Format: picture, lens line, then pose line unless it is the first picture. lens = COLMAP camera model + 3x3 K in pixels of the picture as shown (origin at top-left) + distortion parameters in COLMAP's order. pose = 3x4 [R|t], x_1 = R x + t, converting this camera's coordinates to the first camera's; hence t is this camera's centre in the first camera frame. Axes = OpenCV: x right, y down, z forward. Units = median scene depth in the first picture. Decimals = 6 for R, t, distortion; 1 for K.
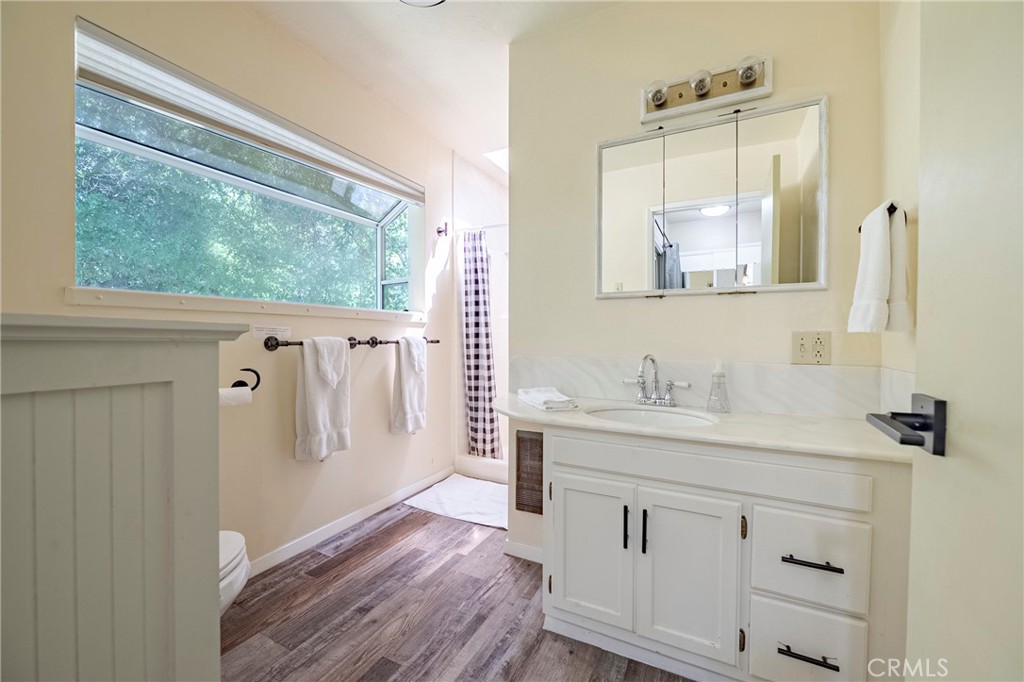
lens RADIAL K [[406.5, 0, 512.0], [0, 406.5, 340.4], [0, 0, 1]] dist [-0.012250, 0.000505]
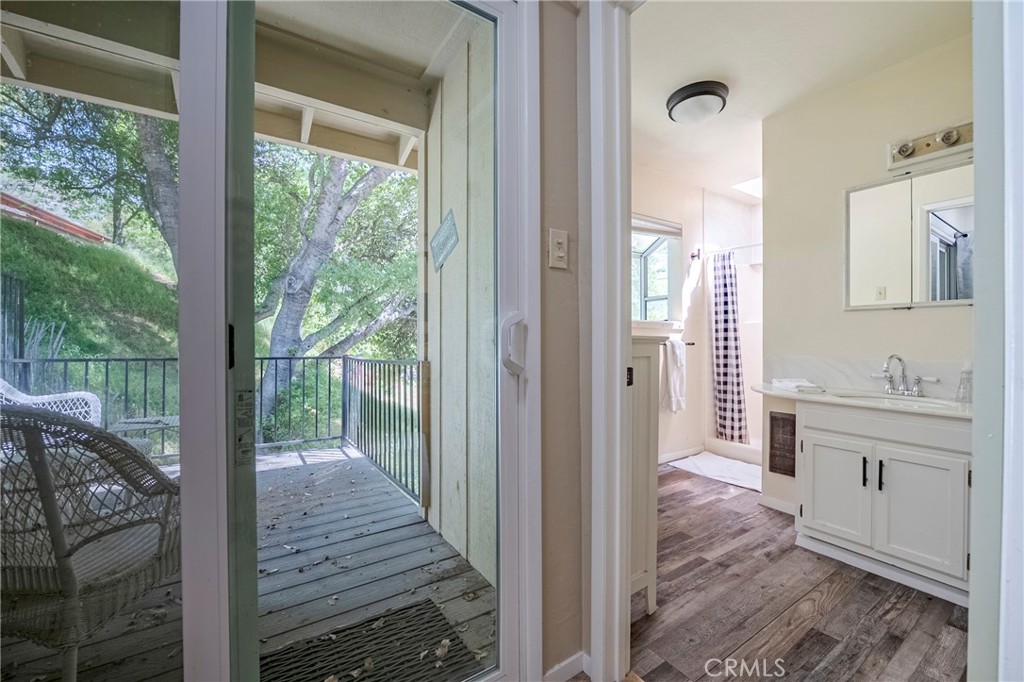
lens RADIAL K [[406.5, 0, 511.6], [0, 406.5, 340.4], [0, 0, 1]] dist [-0.012250, 0.000505]
pose [[0.867563, -0.000280, -0.497327, -0.052829], [-0.002781, 0.999981, -0.005415, 0.000385], [0.497319, 0.006081, 0.867546, -0.466098]]
